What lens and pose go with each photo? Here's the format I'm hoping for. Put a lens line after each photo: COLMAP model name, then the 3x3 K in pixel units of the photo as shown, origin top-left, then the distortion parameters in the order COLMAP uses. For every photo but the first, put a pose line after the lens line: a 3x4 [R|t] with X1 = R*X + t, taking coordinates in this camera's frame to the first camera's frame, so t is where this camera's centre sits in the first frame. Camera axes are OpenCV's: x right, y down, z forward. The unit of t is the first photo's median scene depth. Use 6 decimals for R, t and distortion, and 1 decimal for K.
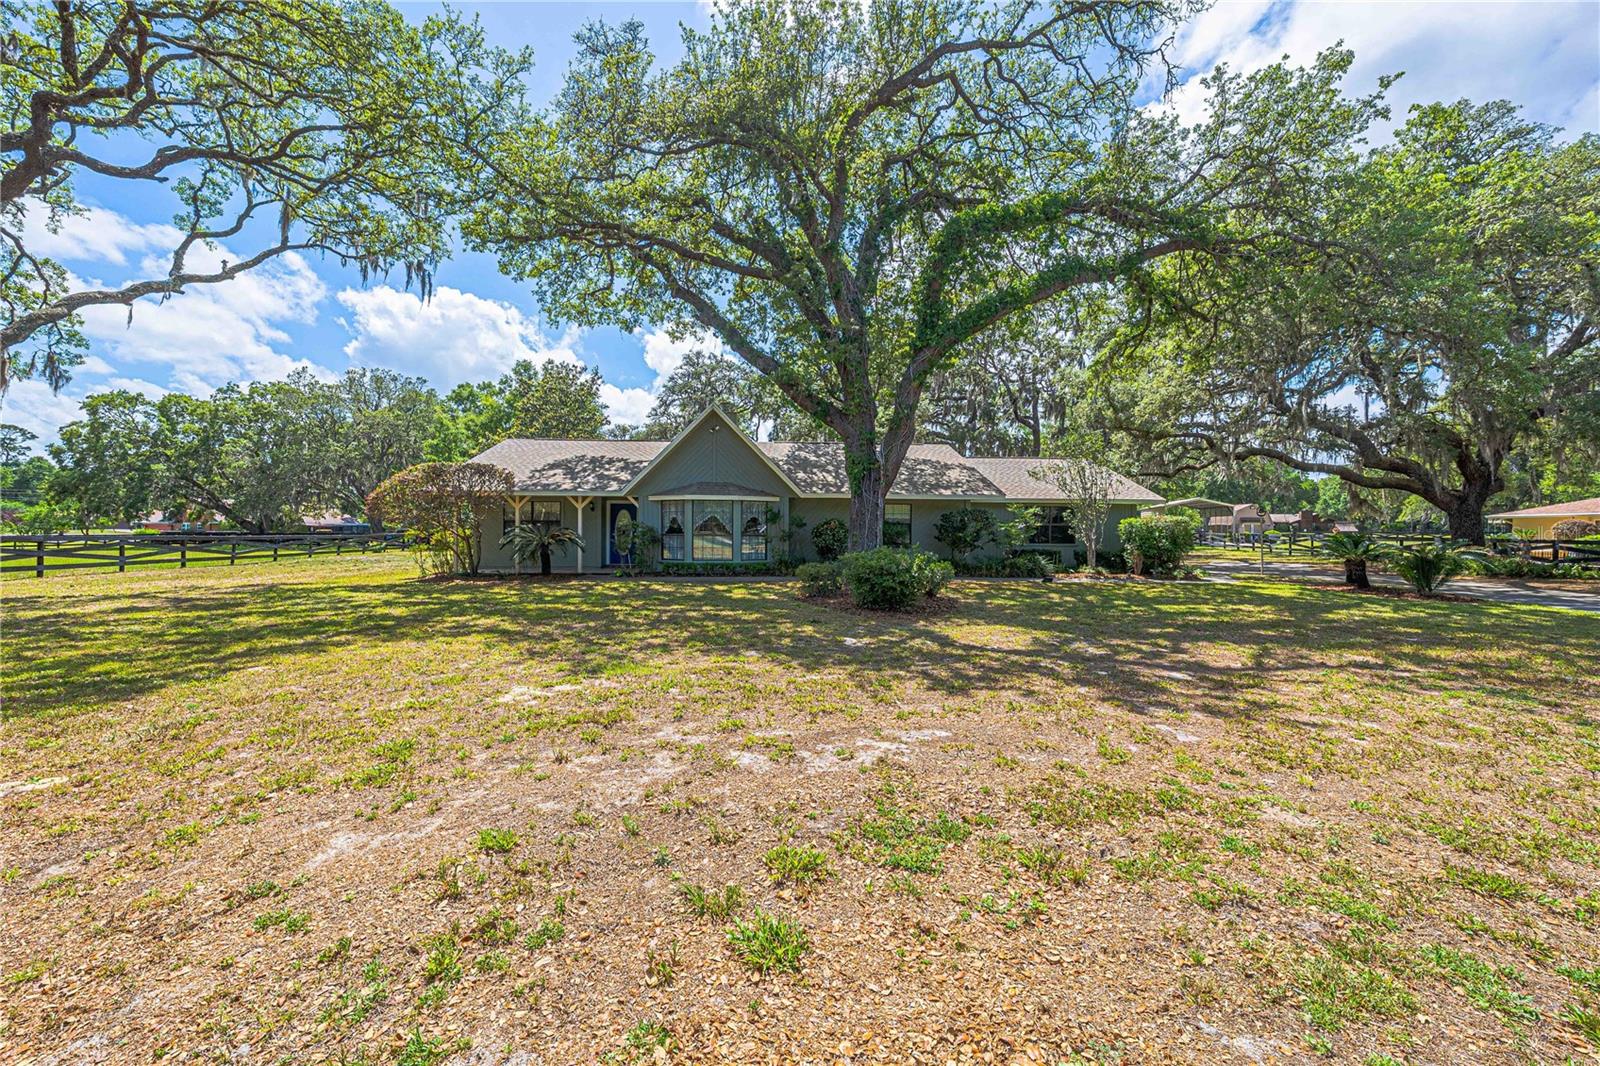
lens RADIAL K [[543.9, 0, 800.0], [0, 543.9, 533.0], [0, 0, 1]] dist [-0.009992, -0.000038]
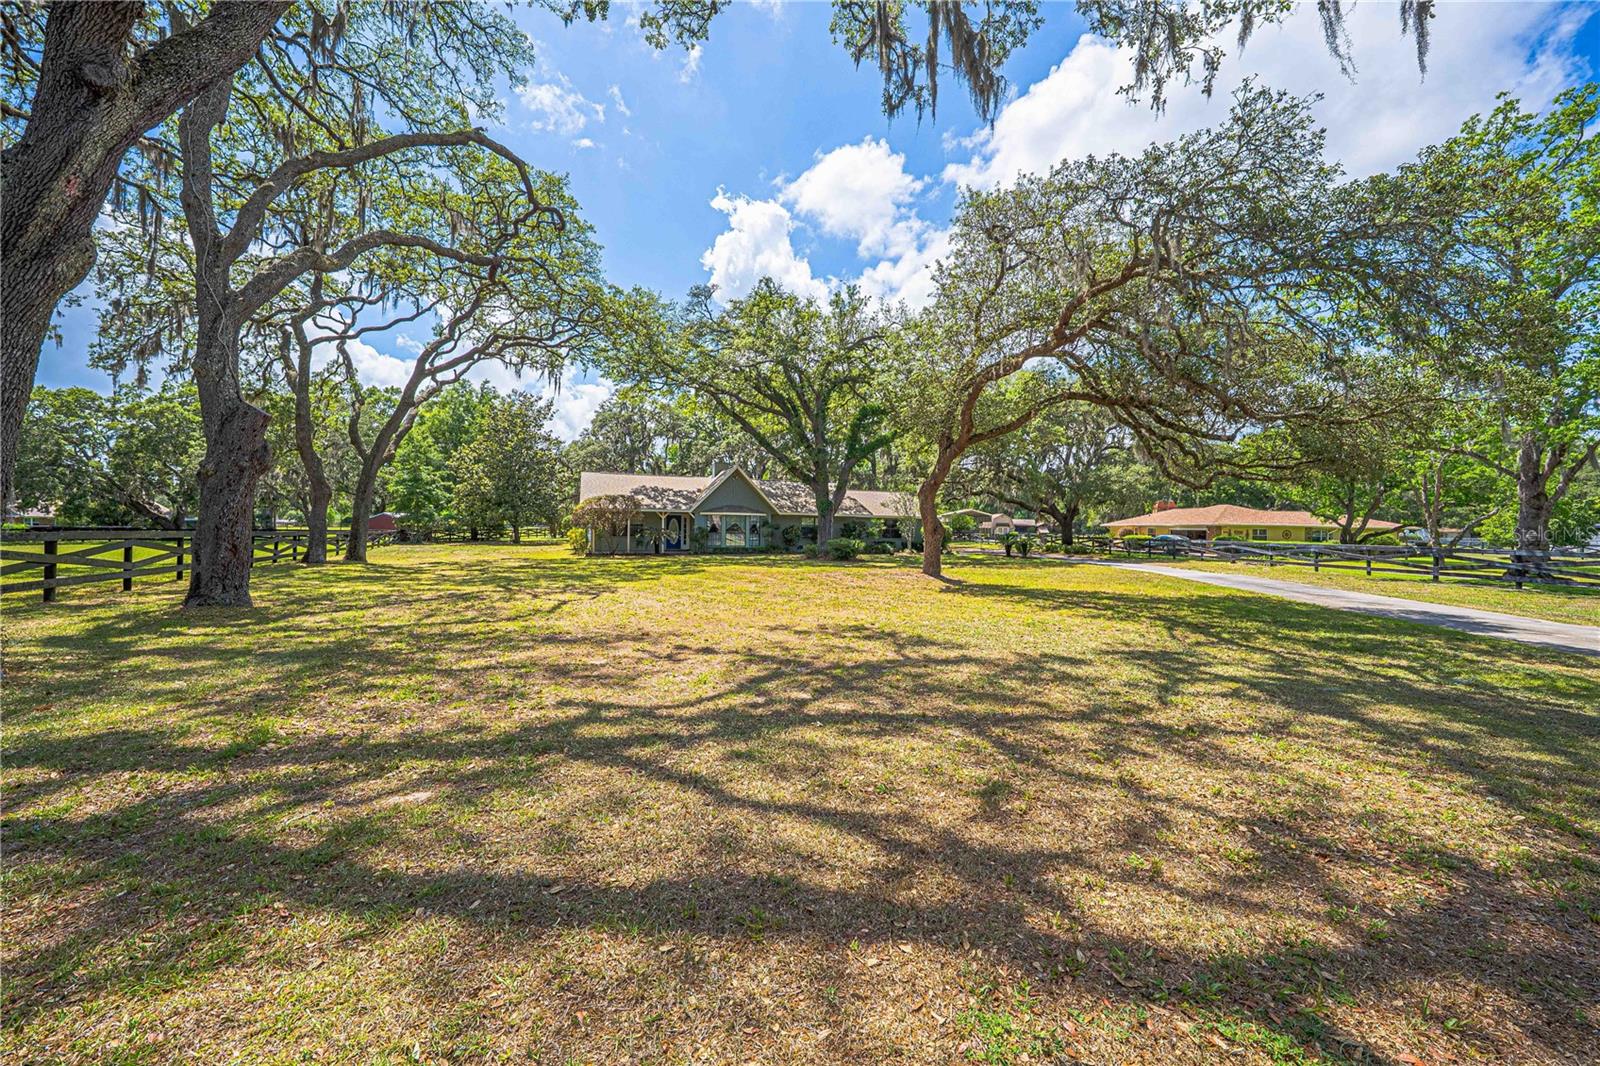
lens RADIAL K [[614.1, 0, 798.2], [0, 614.1, 531.3], [0, 0, 1]] dist [-0.060092, -0.000018]
pose [[0.946215, 0.005653, 0.323488, -0.649889], [-0.005223, 0.999984, -0.002196, 0.000709], [-0.323495, 0.000388, 0.946230, -1.126873]]
